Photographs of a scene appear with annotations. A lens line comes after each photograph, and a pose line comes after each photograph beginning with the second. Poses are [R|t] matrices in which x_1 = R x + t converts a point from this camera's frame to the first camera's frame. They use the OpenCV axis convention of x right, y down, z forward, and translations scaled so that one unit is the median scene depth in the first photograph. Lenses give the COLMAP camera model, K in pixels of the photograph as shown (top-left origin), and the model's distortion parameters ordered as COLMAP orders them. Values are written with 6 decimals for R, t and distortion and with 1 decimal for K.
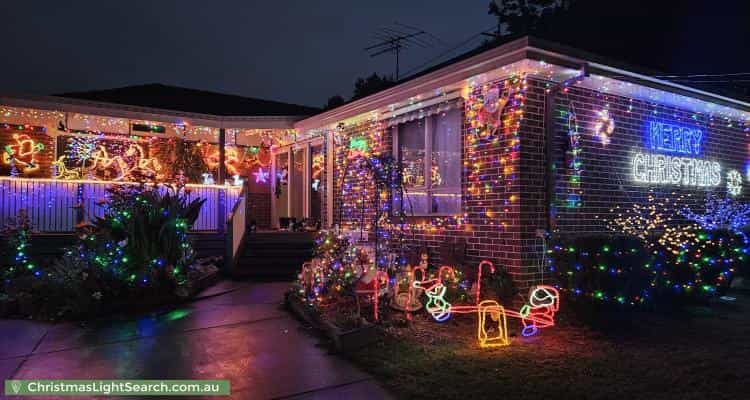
lens RADIAL K [[505.8, 0, 366.9], [0, 505.8, 205.7], [0, 0, 1]] dist [0.074047, -0.067627]
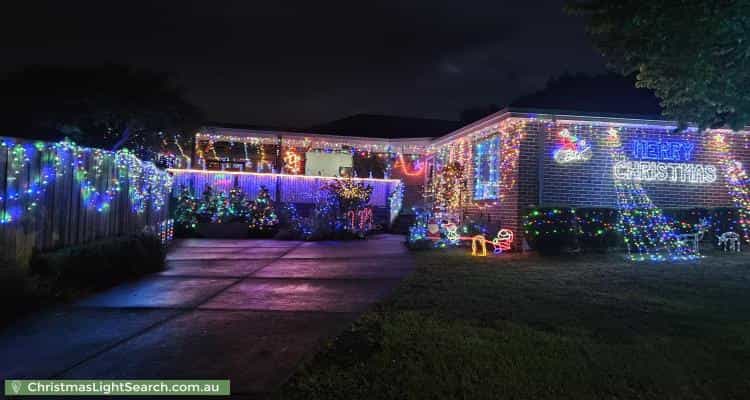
lens RADIAL K [[505.8, 0, 372.3], [0, 505.8, 202.3], [0, 0, 1]] dist [0.074047, -0.067627]
pose [[0.917223, 0.024723, -0.397606, 0.357063], [-0.020118, 0.999674, 0.015750, 0.011969], [0.397866, -0.006448, 0.917421, -0.599689]]
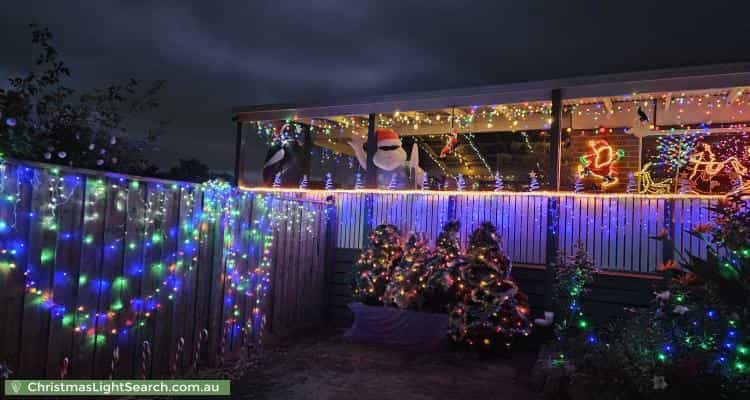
lens RADIAL K [[505.8, 0, 371.1], [0, 505.8, 199.7], [0, 0, 1]] dist [0.074047, -0.067627]
pose [[0.489752, -0.017413, -0.871688, -0.156049], [-0.035088, 0.998597, -0.039662, -0.003937], [0.871155, 0.050010, 0.488454, 0.316599]]
